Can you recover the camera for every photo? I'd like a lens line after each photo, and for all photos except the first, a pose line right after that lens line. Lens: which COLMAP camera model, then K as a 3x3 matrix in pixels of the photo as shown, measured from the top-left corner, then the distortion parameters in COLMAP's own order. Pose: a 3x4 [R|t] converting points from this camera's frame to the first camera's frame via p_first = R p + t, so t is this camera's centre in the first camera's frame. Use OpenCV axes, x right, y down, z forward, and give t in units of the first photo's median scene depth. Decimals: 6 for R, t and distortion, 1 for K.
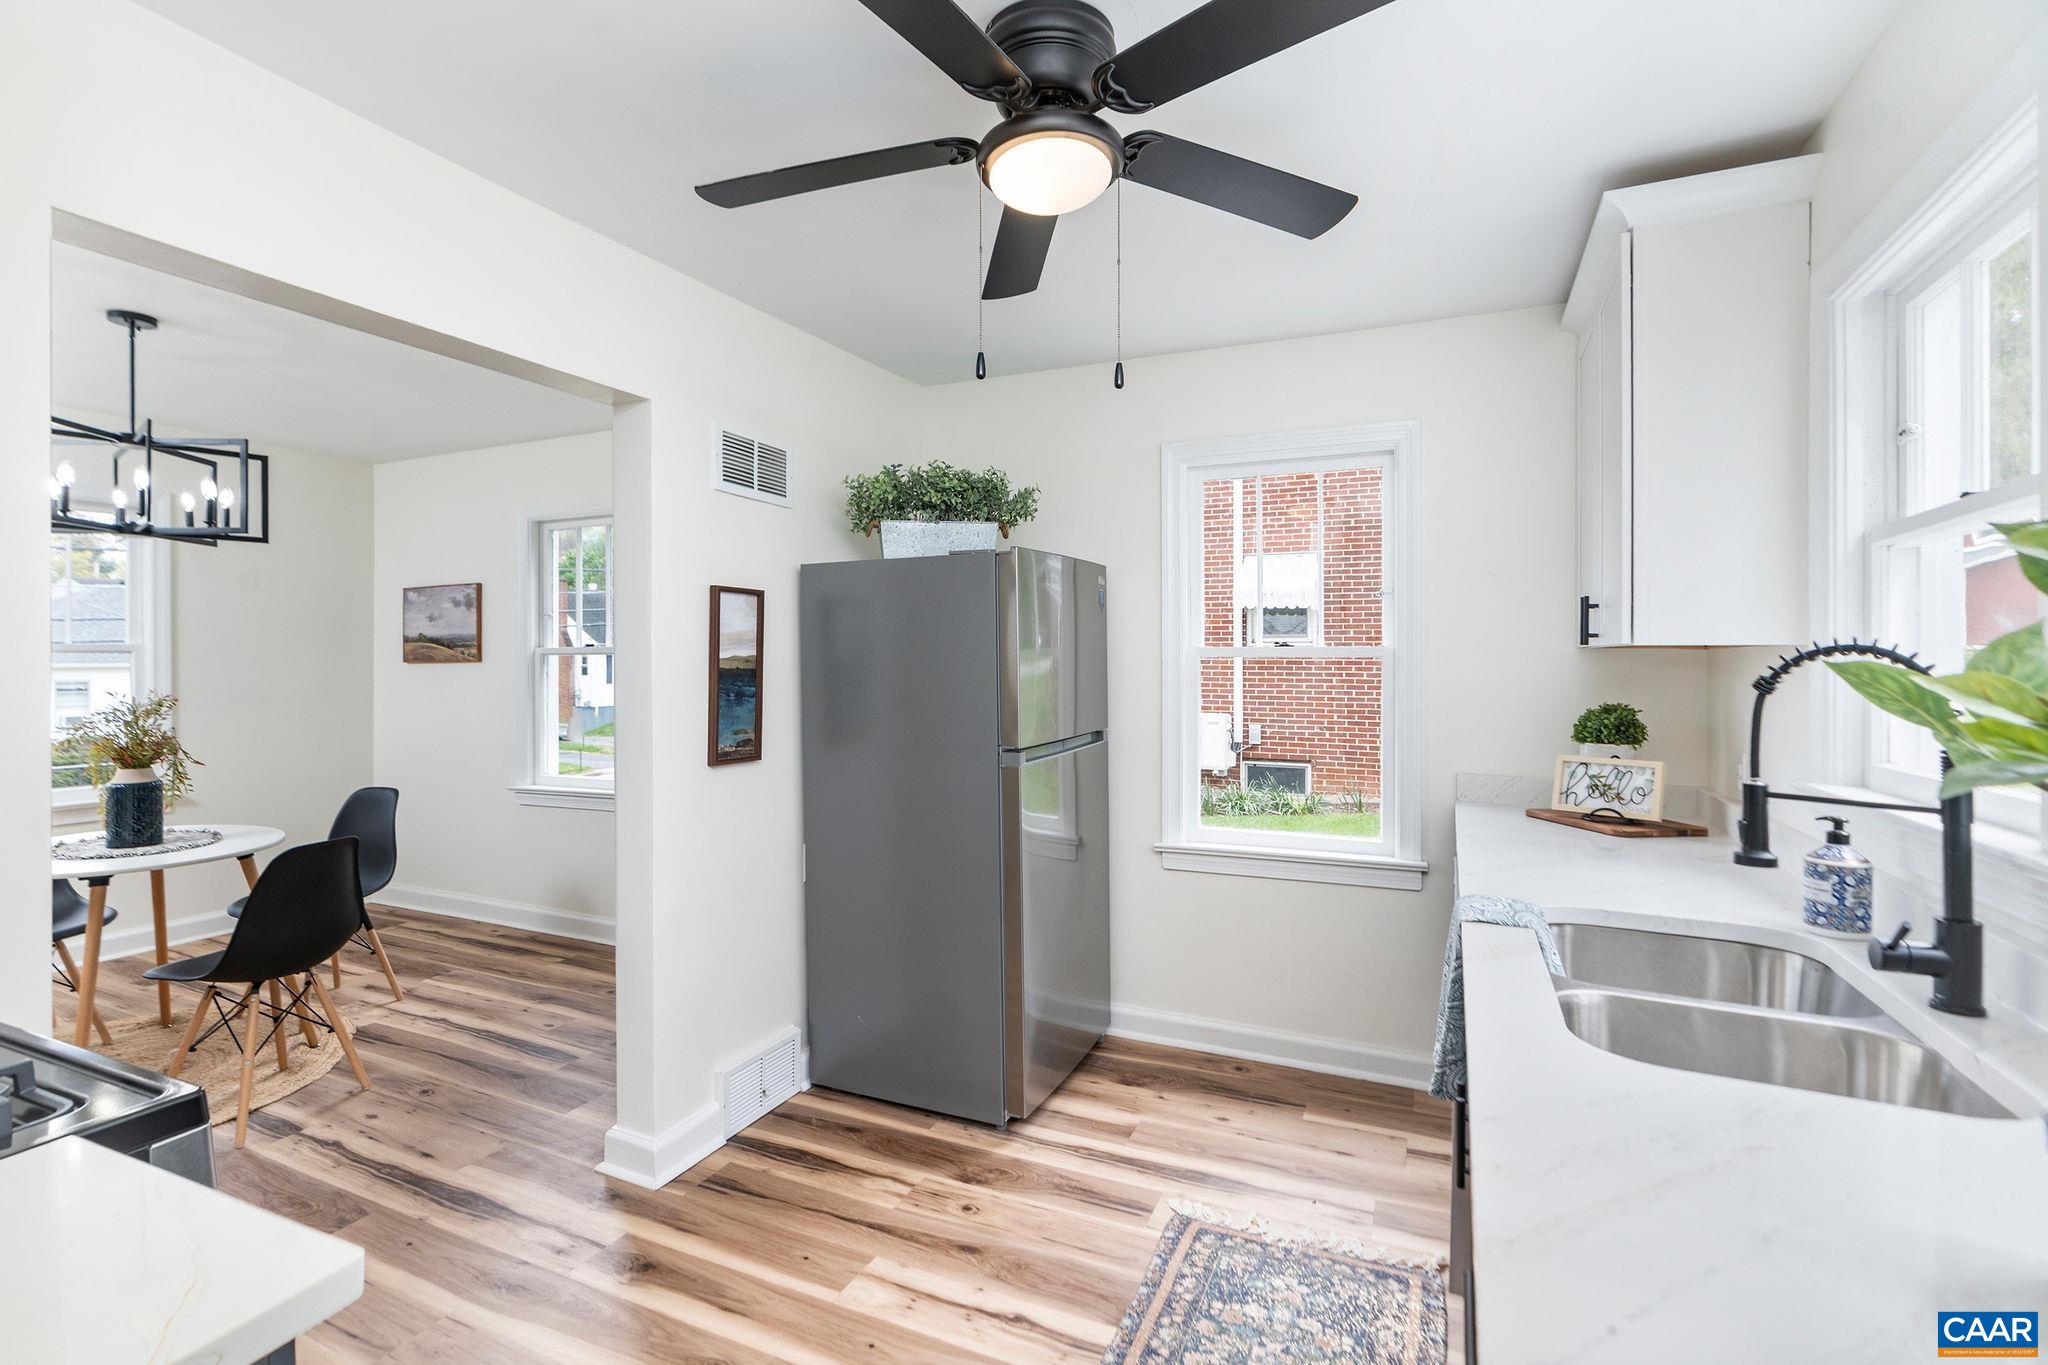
lens RADIAL K [[941.4, 0, 1009.6], [0, 941.4, 665.1], [0, 0, 1]] dist [-0.004448, 0.000568]
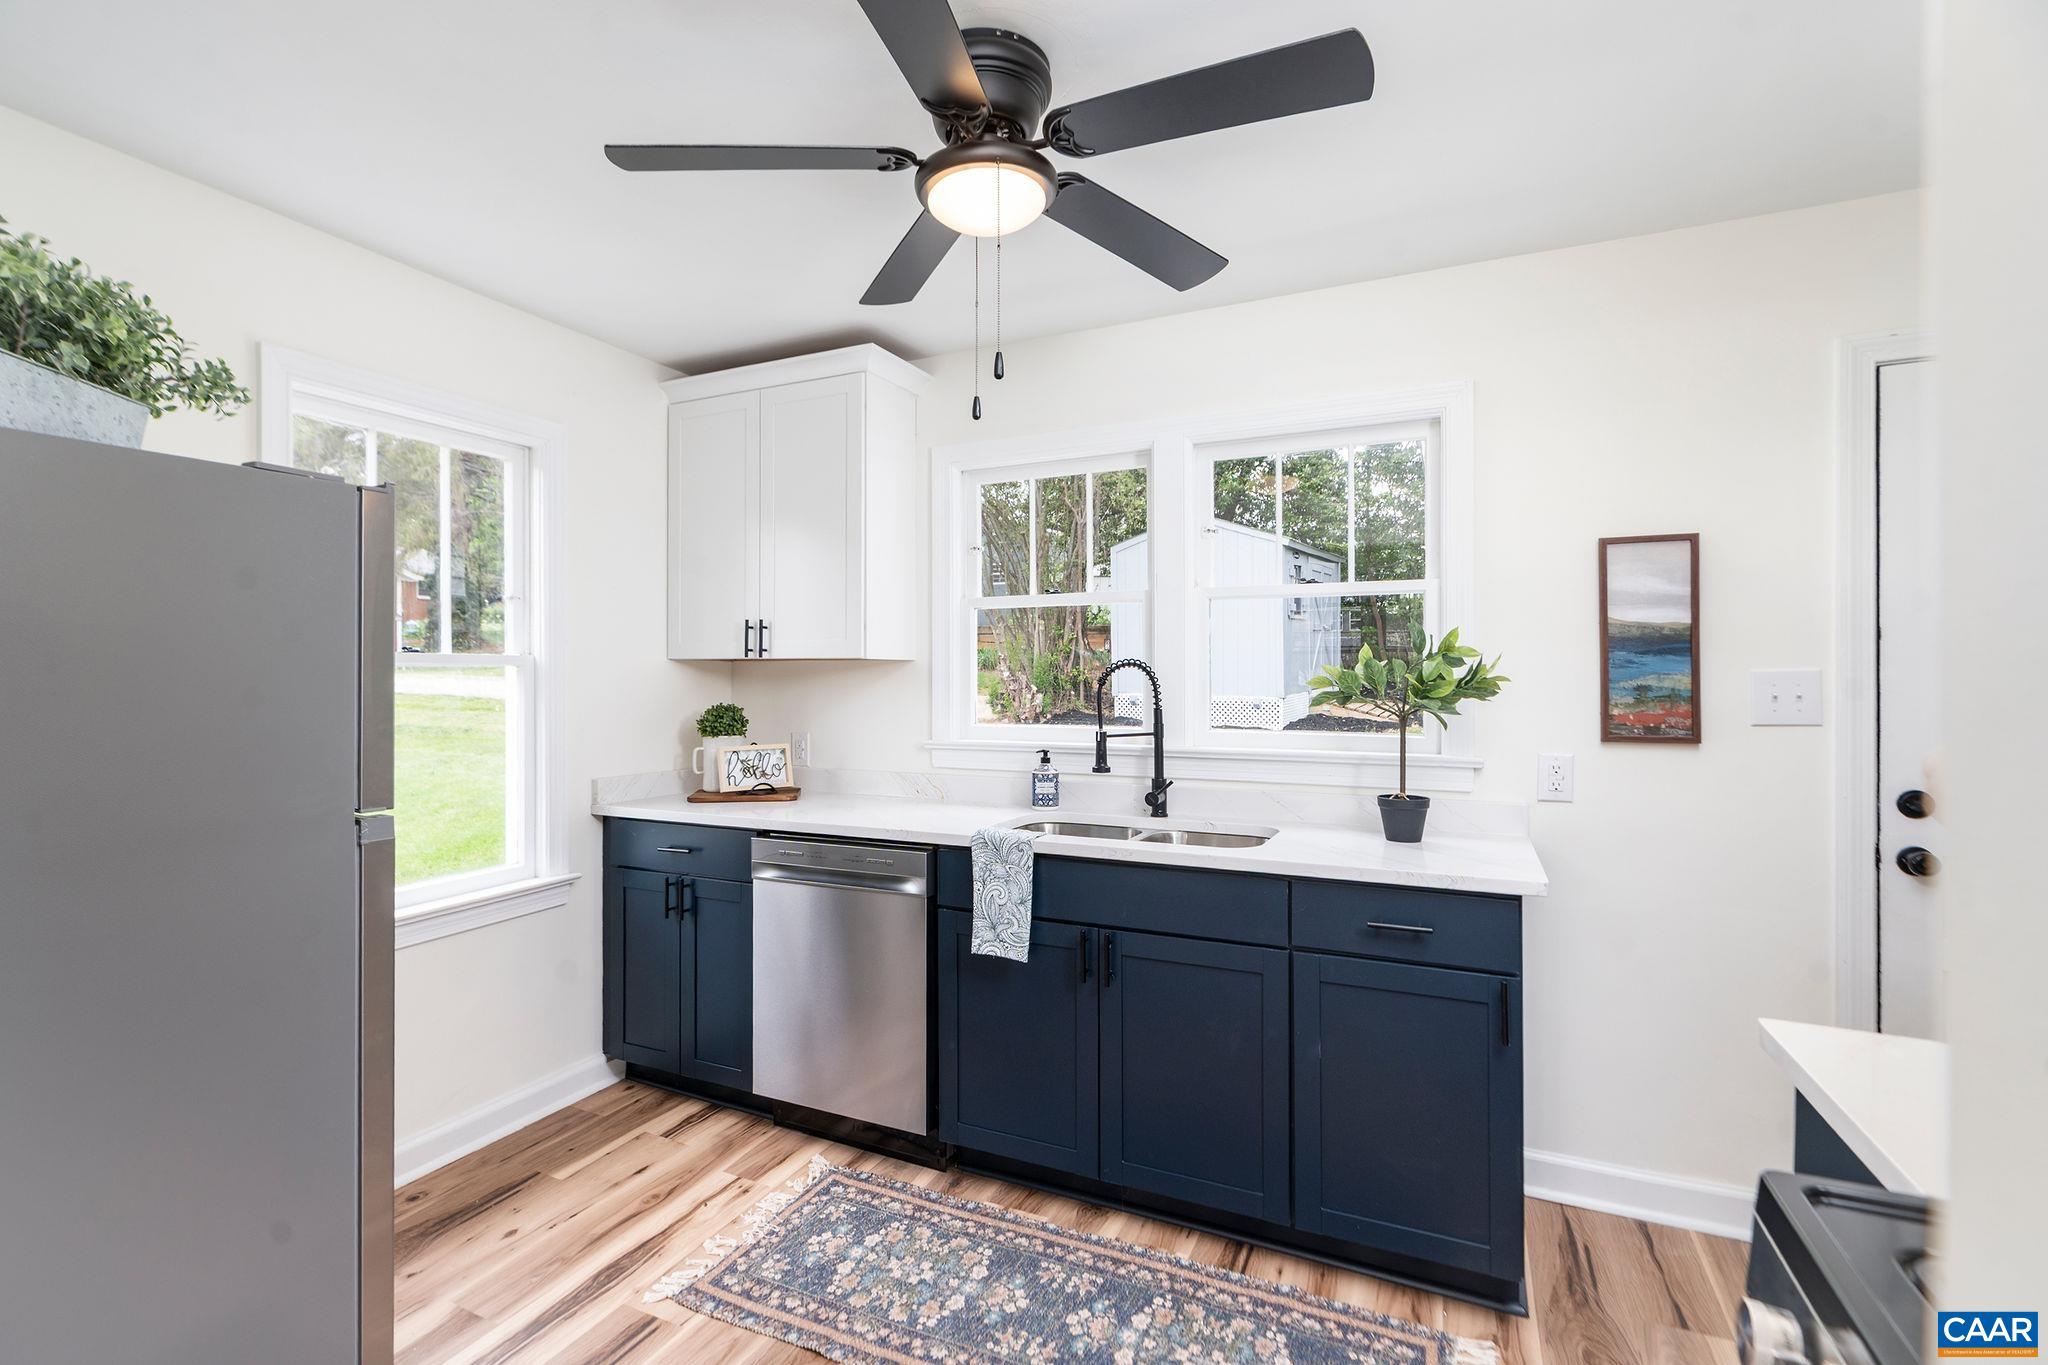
lens RADIAL K [[941.4, 0, 1005.7], [0, 941.4, 684.0], [0, 0, 1]] dist [-0.004448, 0.000568]
pose [[0.011410, -0.006807, 0.999912, -0.663257], [0.002875, 0.999973, 0.006775, 0.007339], [-0.999931, 0.002797, 0.011429, 0.653039]]
